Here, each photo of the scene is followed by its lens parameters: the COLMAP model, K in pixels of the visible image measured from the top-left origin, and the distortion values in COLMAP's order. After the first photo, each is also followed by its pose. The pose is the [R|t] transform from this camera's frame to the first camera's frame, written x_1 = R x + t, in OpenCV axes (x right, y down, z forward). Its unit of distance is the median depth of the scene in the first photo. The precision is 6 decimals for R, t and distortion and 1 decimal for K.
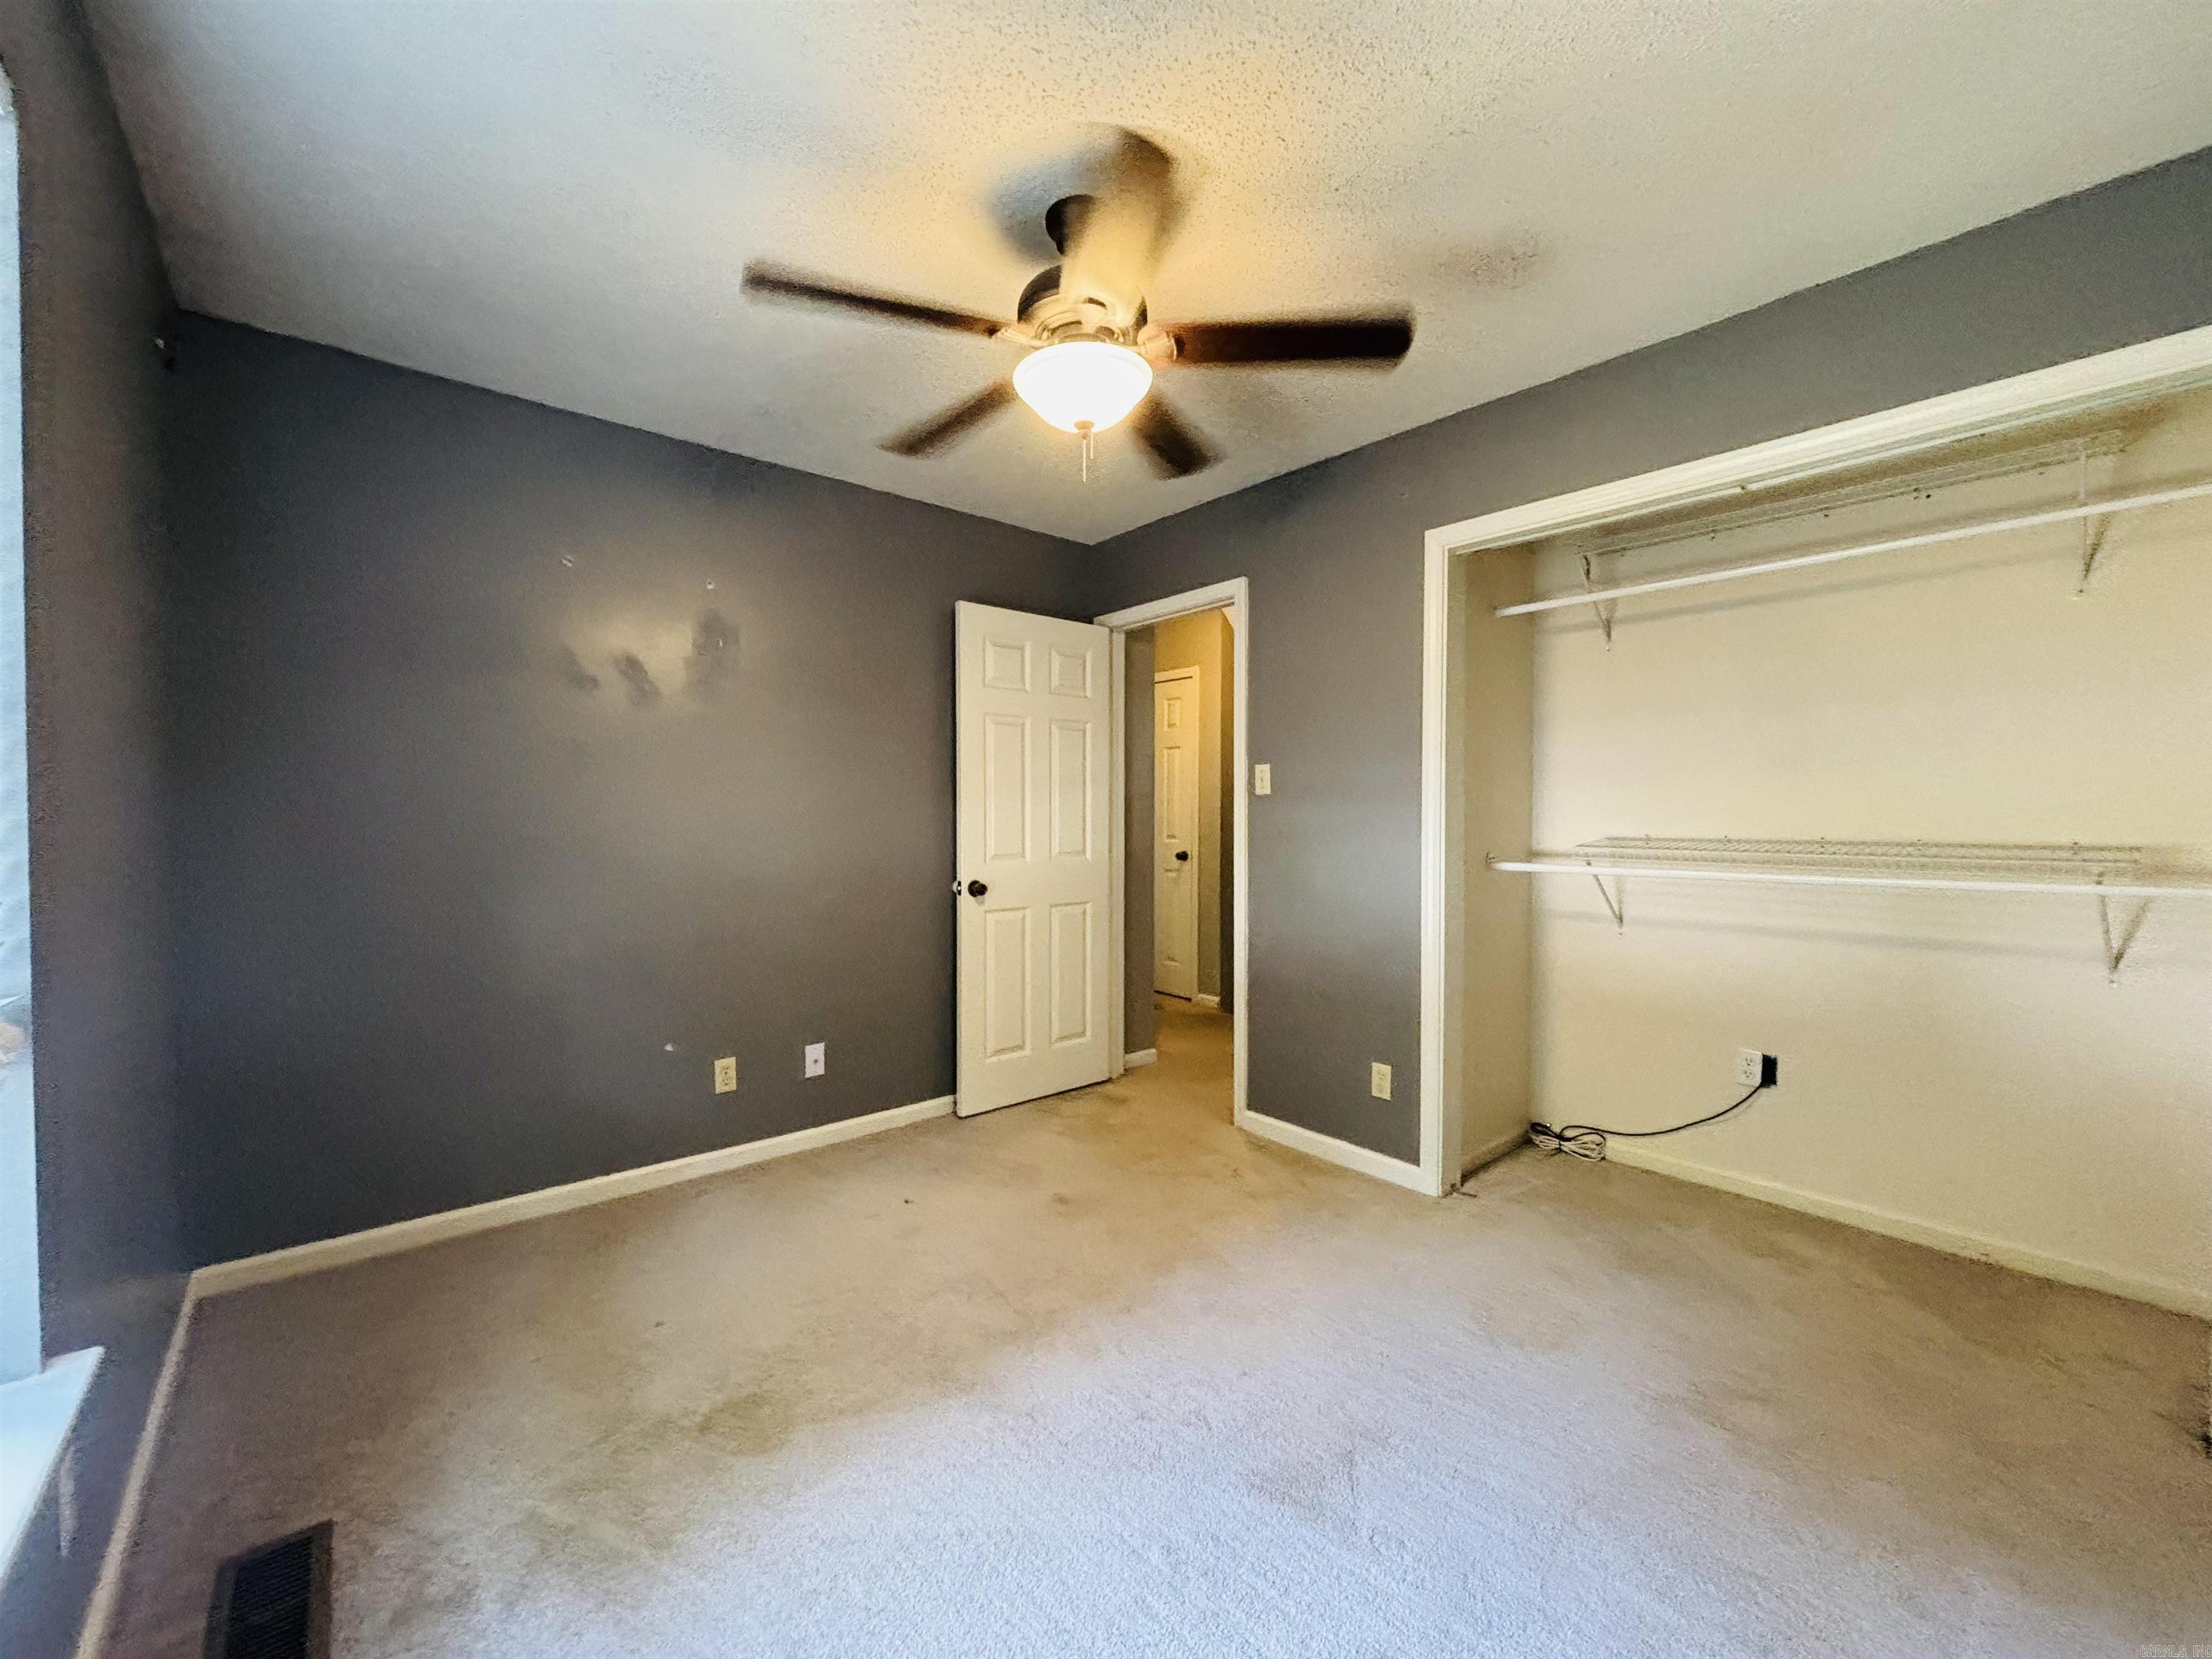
lens RADIAL K [[895.3, 0, 1108.0], [0, 895.3, 831.4], [0, 0, 1]] dist [0.015859, -0.007724]
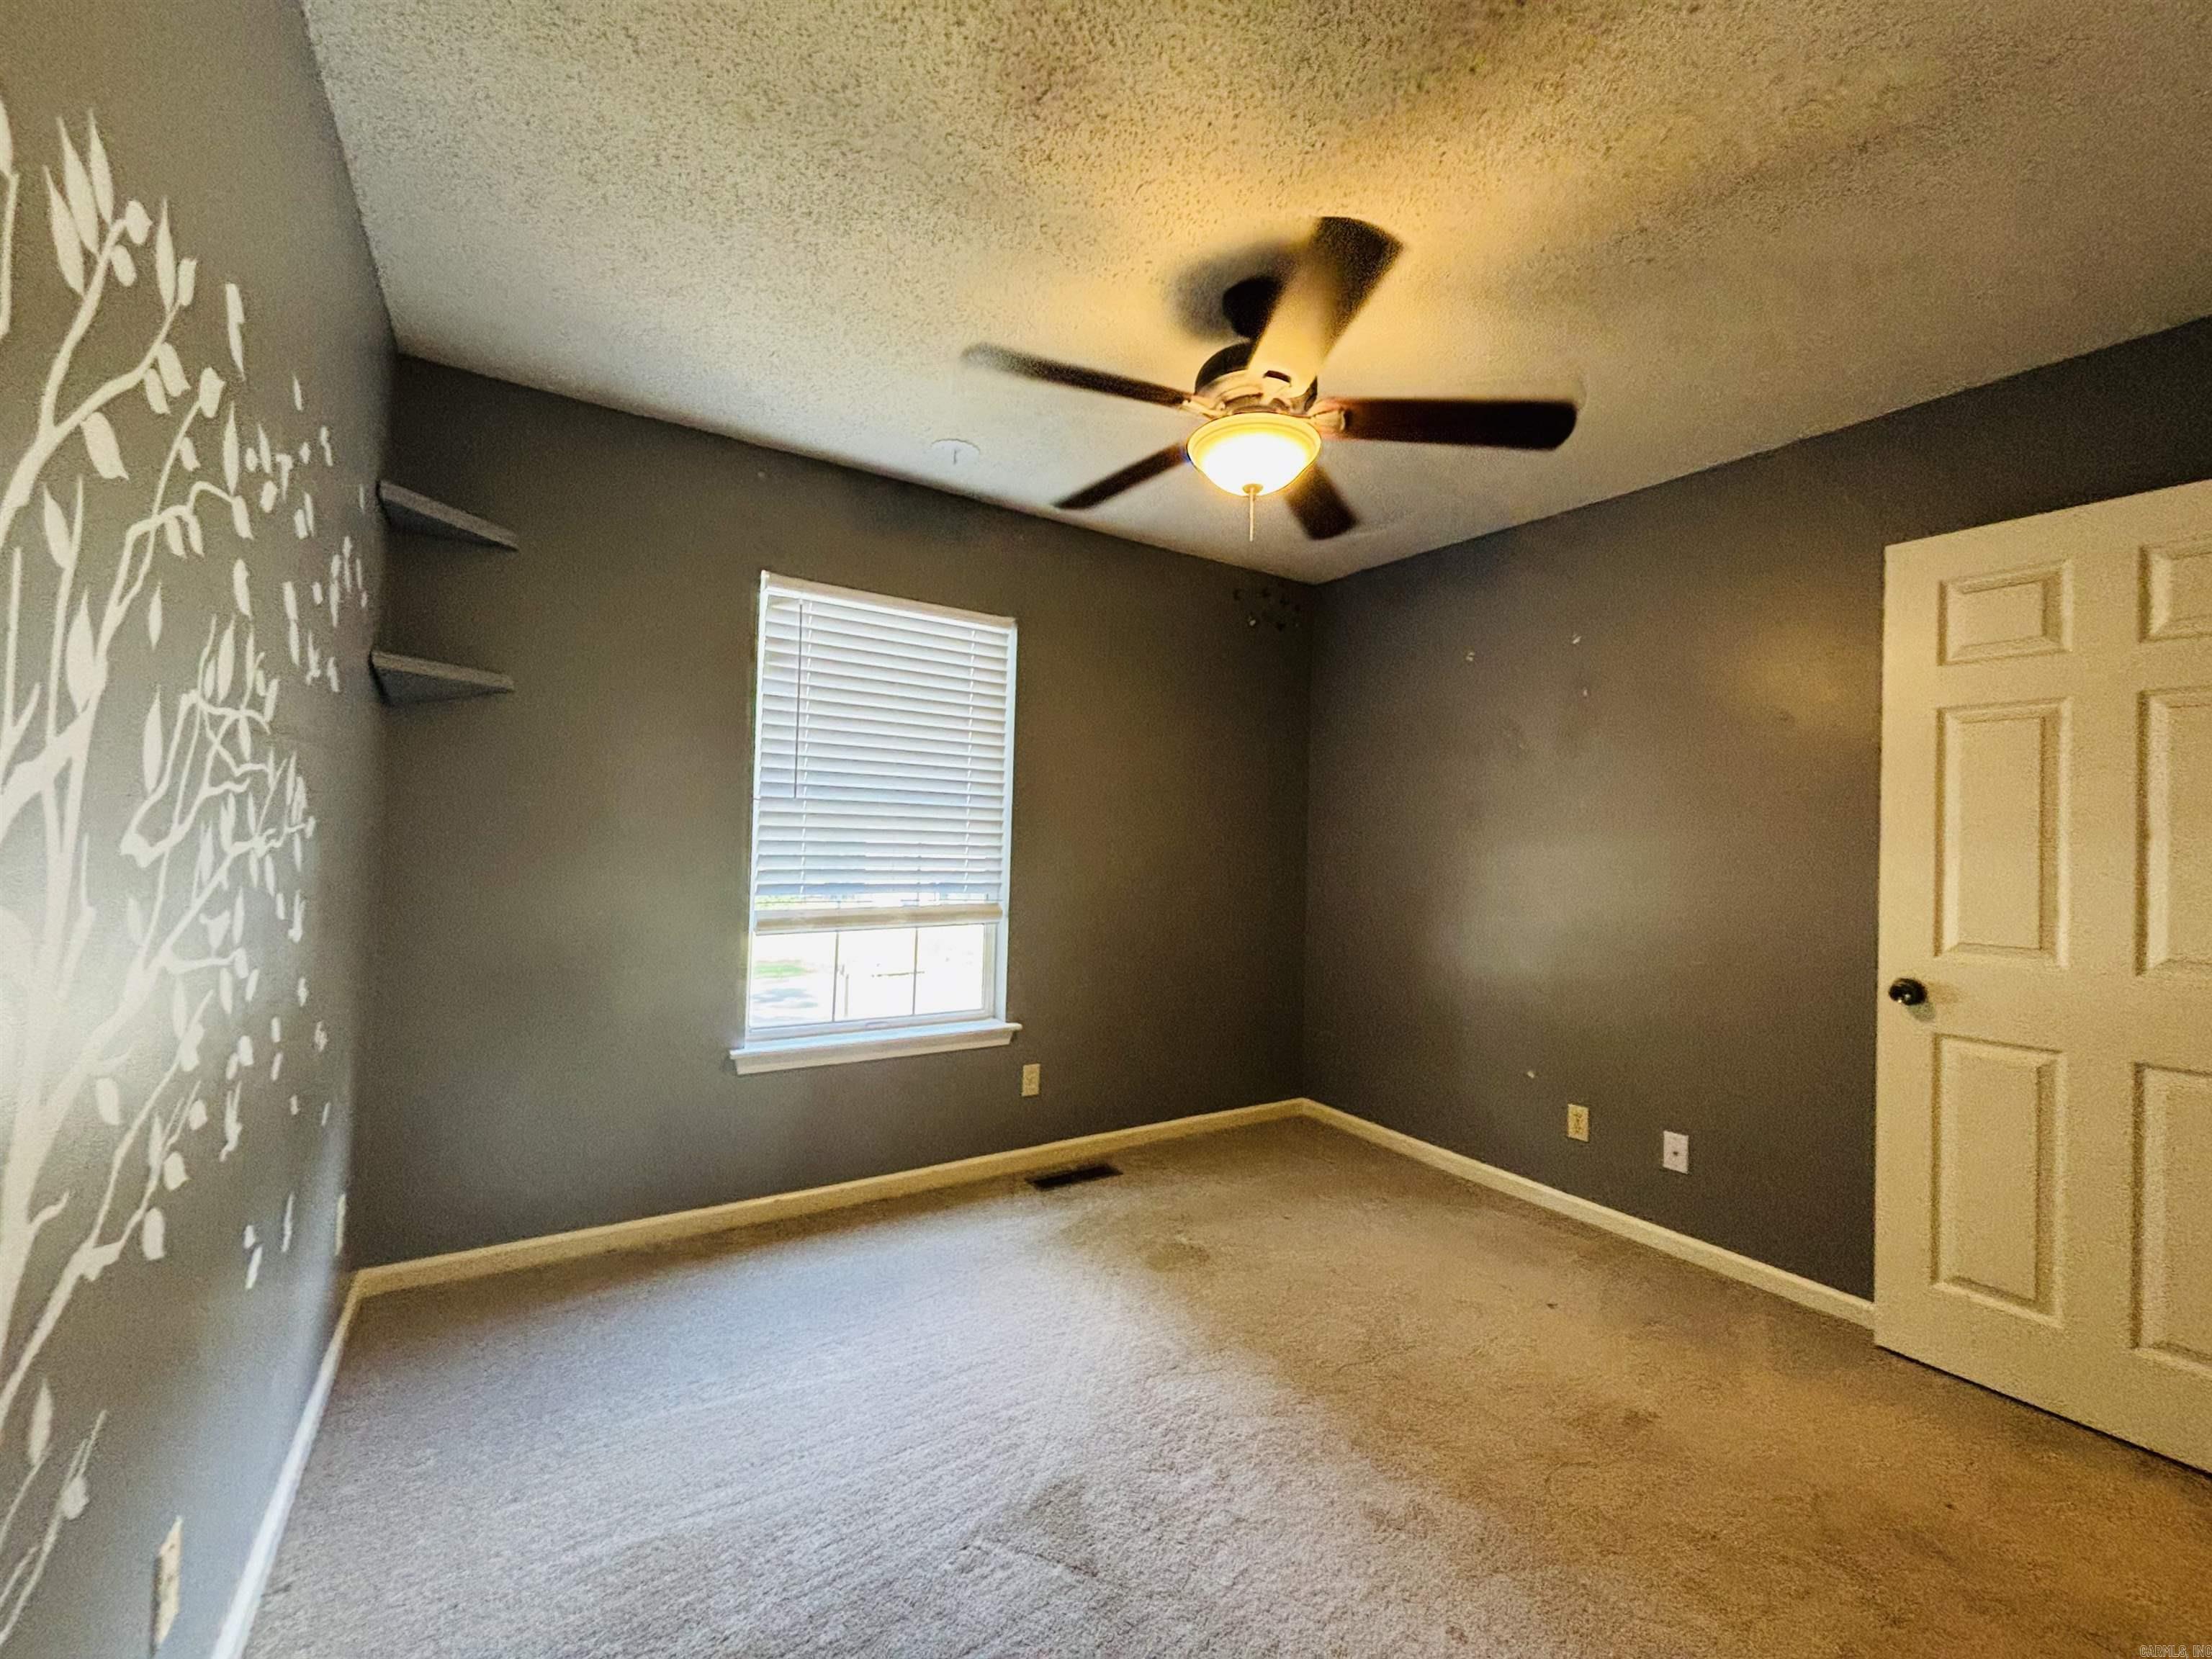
lens RADIAL K [[895.3, 0, 1108.0], [0, 895.3, 831.4], [0, 0, 1]] dist [0.015859, -0.007724]
pose [[-0.137554, -0.015772, -0.990369, 0.690797], [-0.044006, 0.998983, -0.009797, -0.019696], [0.989516, 0.042235, -0.138108, 0.659795]]
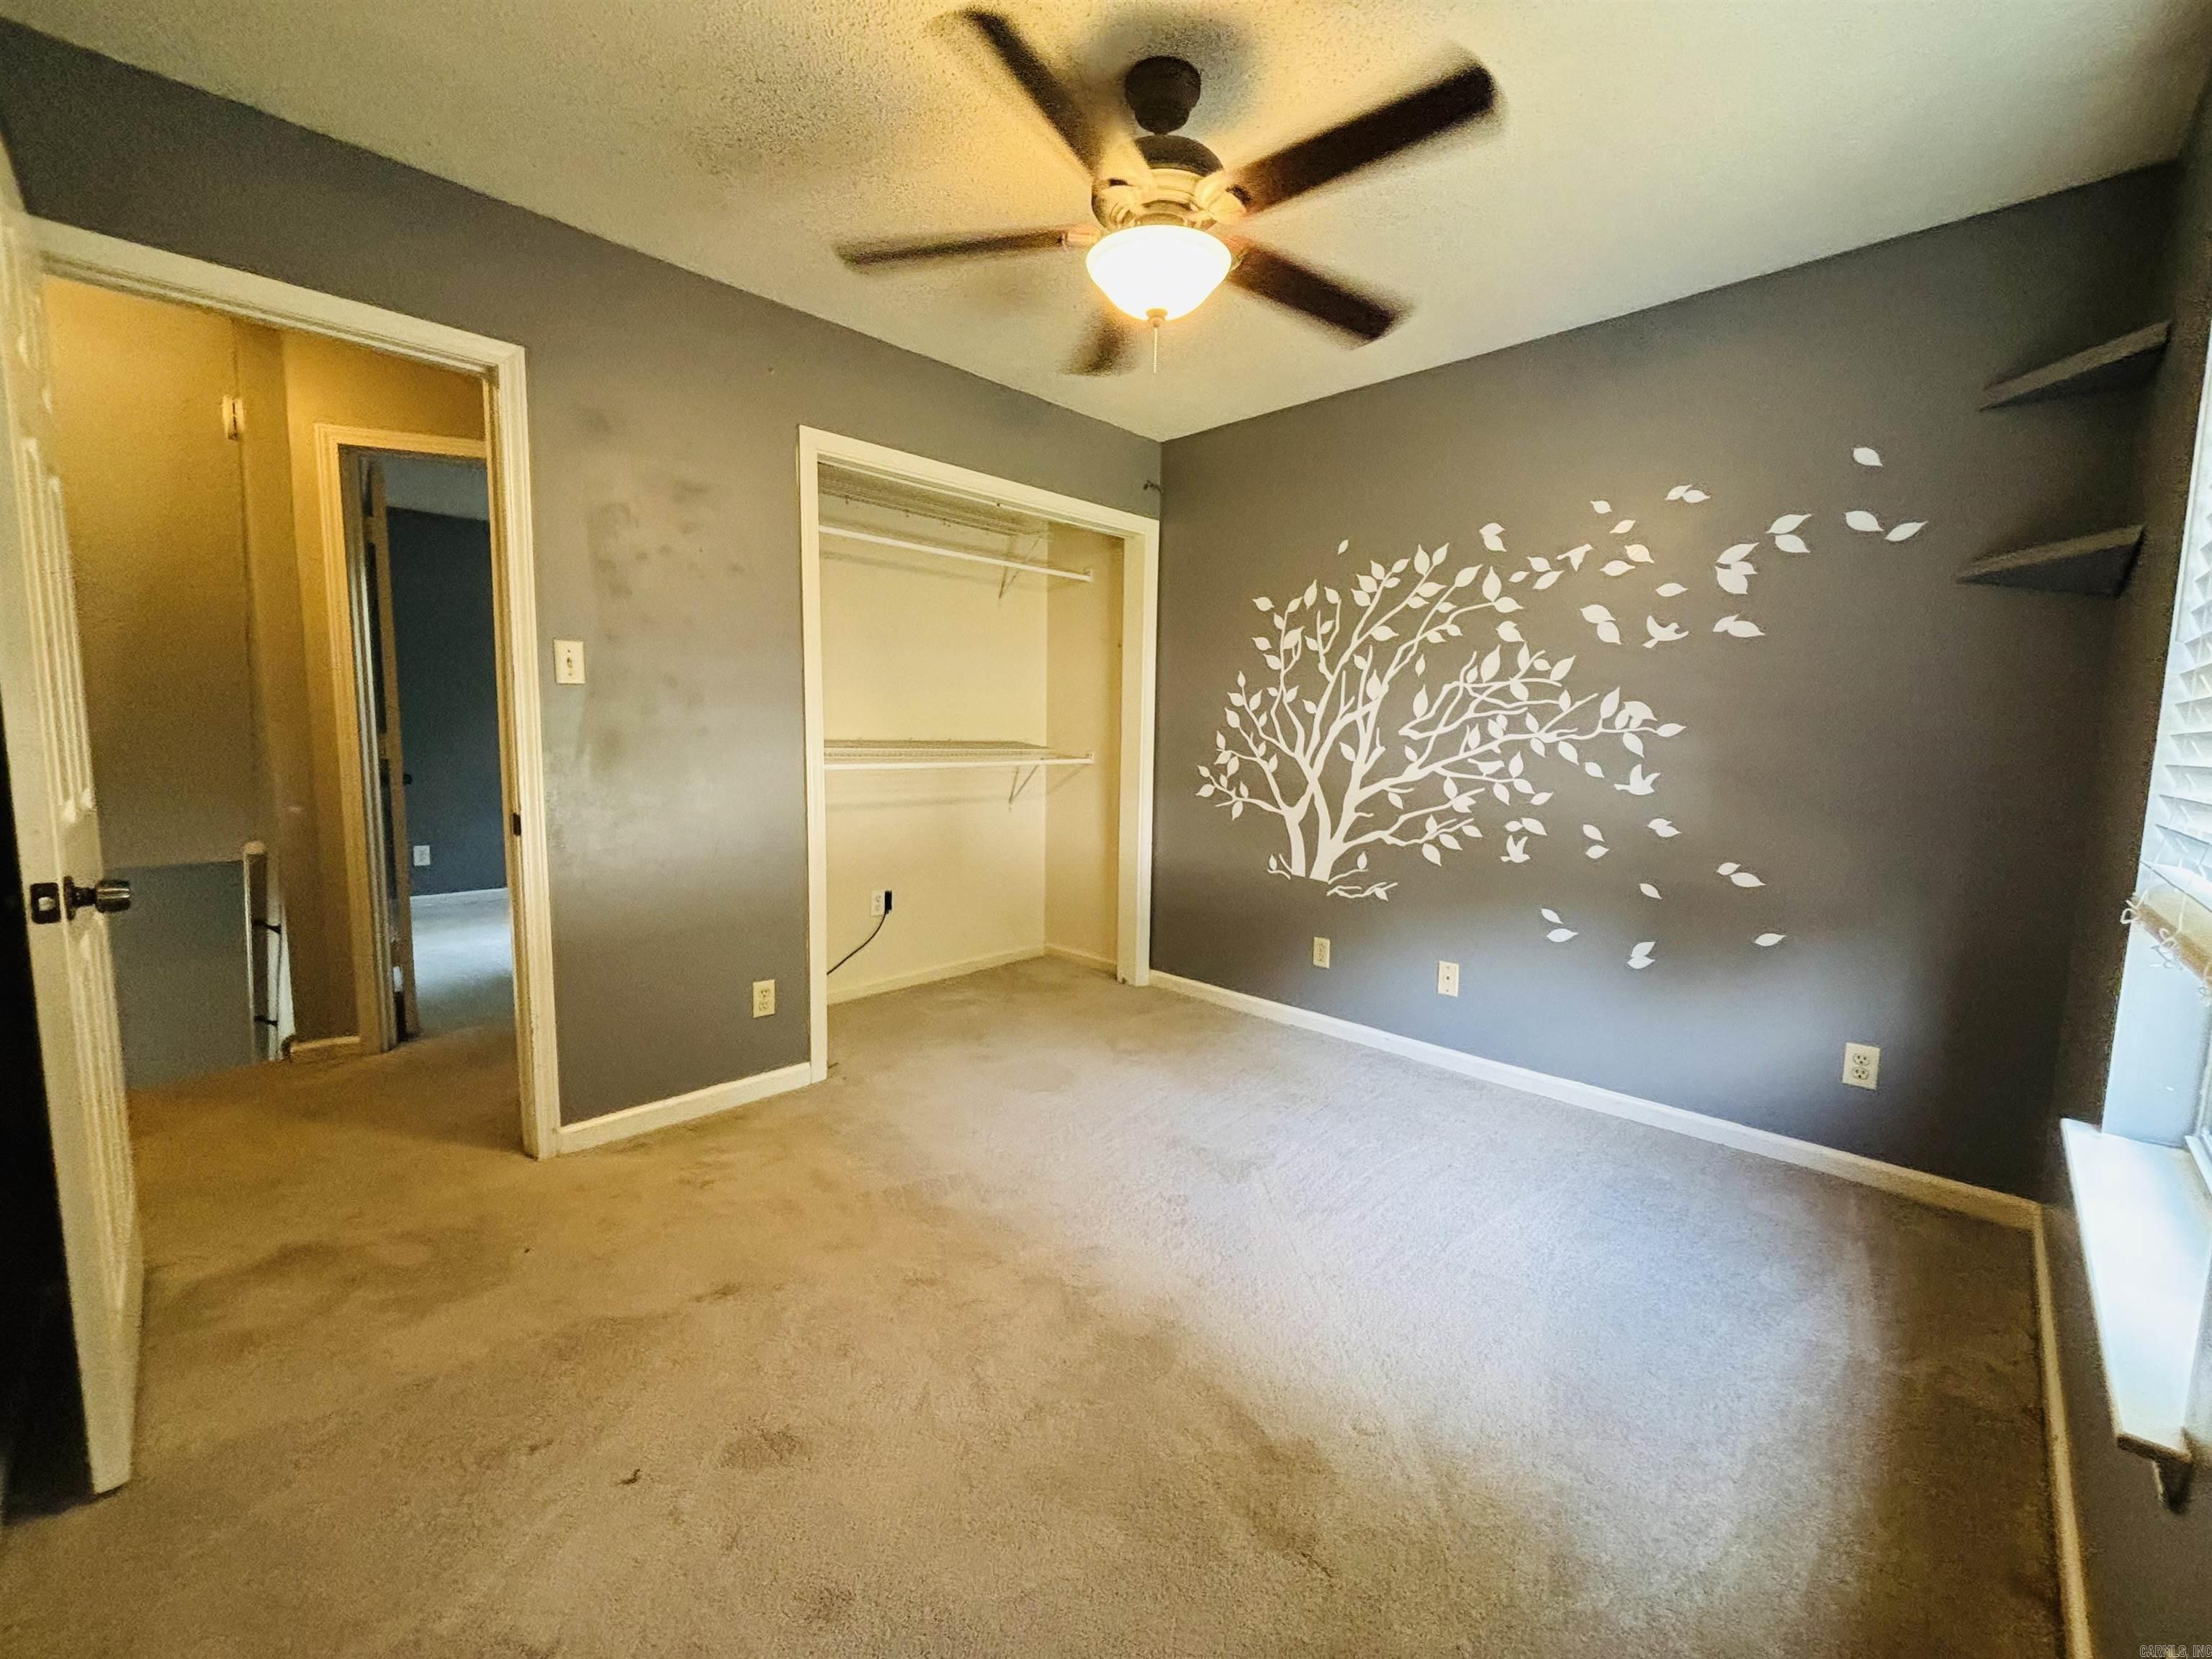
lens RADIAL K [[893.2, 0, 1106.0], [0, 893.2, 829.5], [0, 0, 1]] dist [-0.000456, -0.008251]
pose [[-0.086398, -0.111842, 0.989963, -0.681625], [-0.000002, 0.993679, 0.112261, -0.007535], [-0.996261, 0.009698, -0.085852, 0.757879]]
